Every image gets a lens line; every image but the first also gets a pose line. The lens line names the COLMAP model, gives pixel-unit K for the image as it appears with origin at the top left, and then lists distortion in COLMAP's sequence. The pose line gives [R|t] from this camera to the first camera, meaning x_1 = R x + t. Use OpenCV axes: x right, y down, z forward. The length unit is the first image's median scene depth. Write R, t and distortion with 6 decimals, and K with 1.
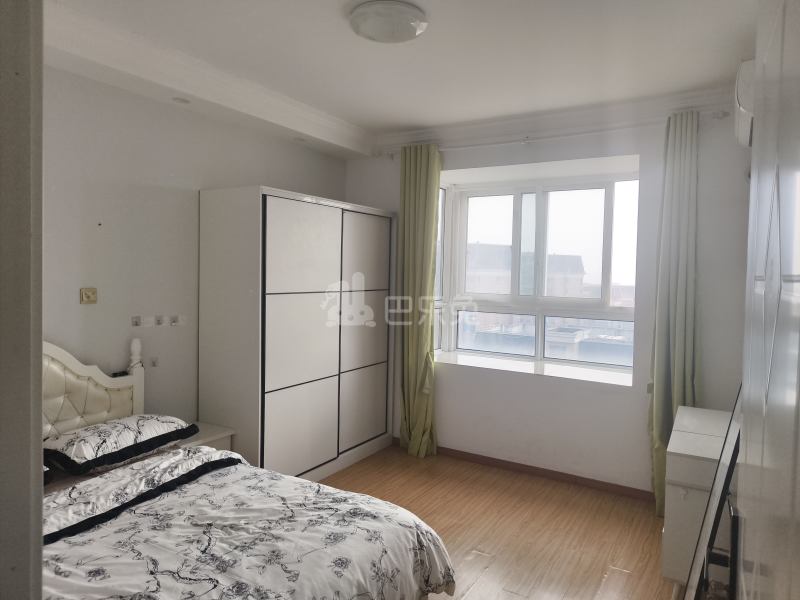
lens RADIAL K [[549.4, 0, 397.5], [0, 549.4, 281.7], [0, 0, 1]] dist [0.061353, -0.068555]
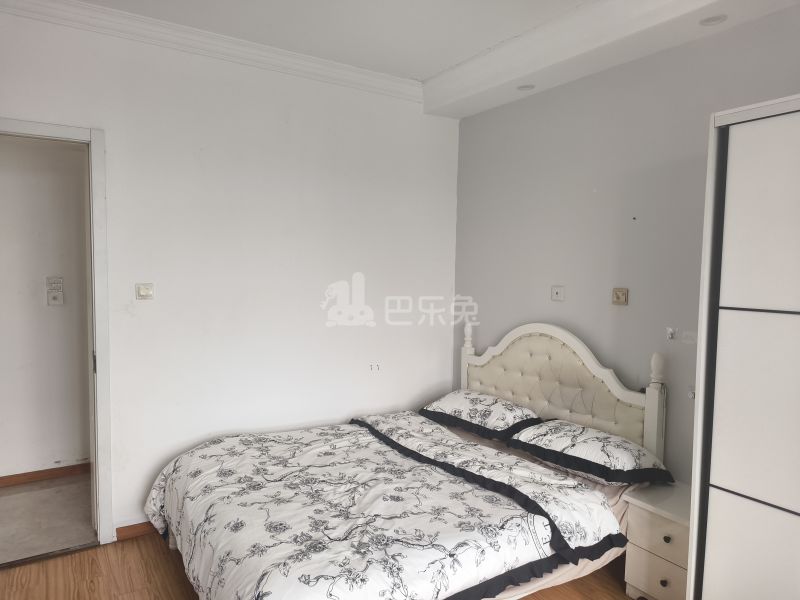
lens RADIAL K [[551.5, 0, 404.2], [0, 551.5, 300.9], [0, 0, 1]] dist [0.062291, -0.070280]
pose [[-0.435808, 0.028085, -0.899601, 0.527143], [-0.042521, 0.997755, 0.051749, 0.000268], [0.899035, 0.060804, -0.433635, 1.272131]]
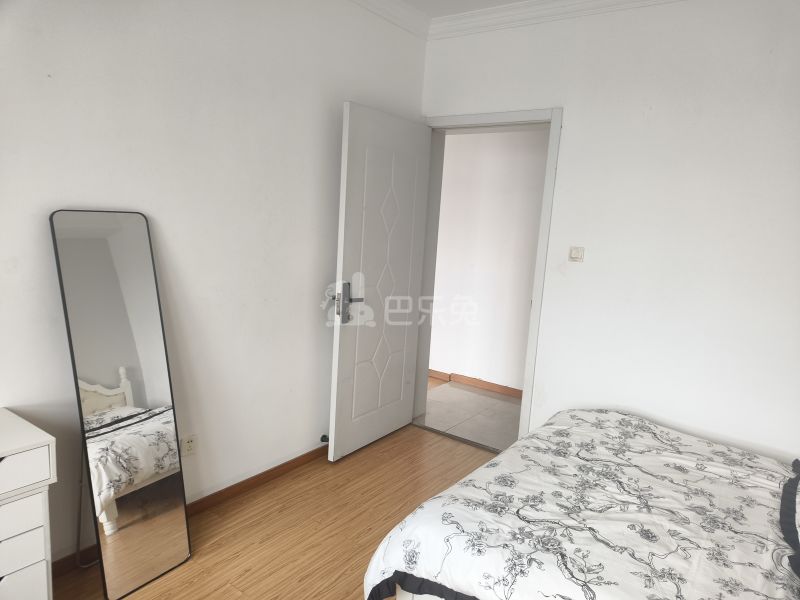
lens RADIAL K [[551.5, 0, 404.2], [0, 551.5, 300.9], [0, 0, 1]] dist [0.062291, -0.070280]
pose [[-0.992801, -0.100409, 0.065304, 0.029602], [-0.087692, 0.980703, 0.174734, -0.016855], [-0.081589, 0.167749, -0.982448, 1.548313]]
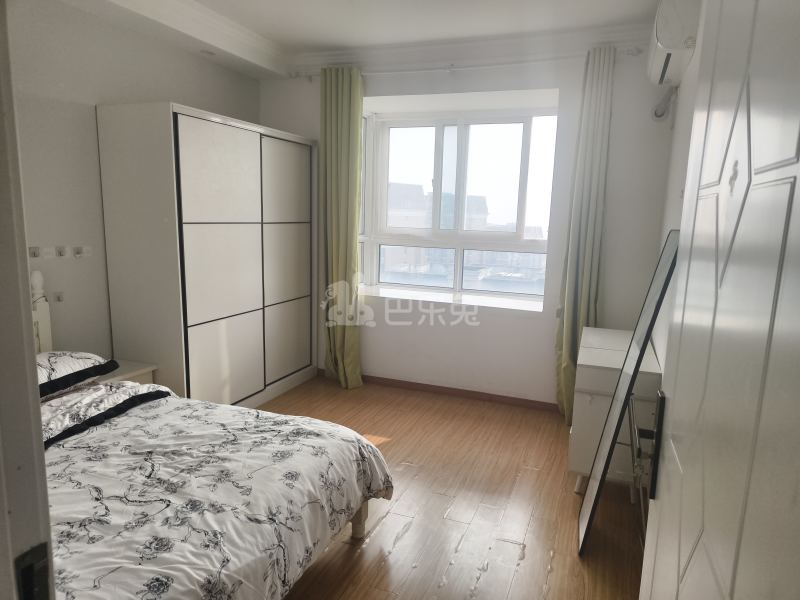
lens RADIAL K [[551.5, 0, 404.2], [0, 551.5, 300.9], [0, 0, 1]] dist [0.062291, -0.070280]
pose [[0.983835, -0.019110, 0.178054, -0.053157], [-0.006332, 0.989956, 0.141236, 0.022731], [-0.178965, -0.140081, 0.973832, -0.007476]]
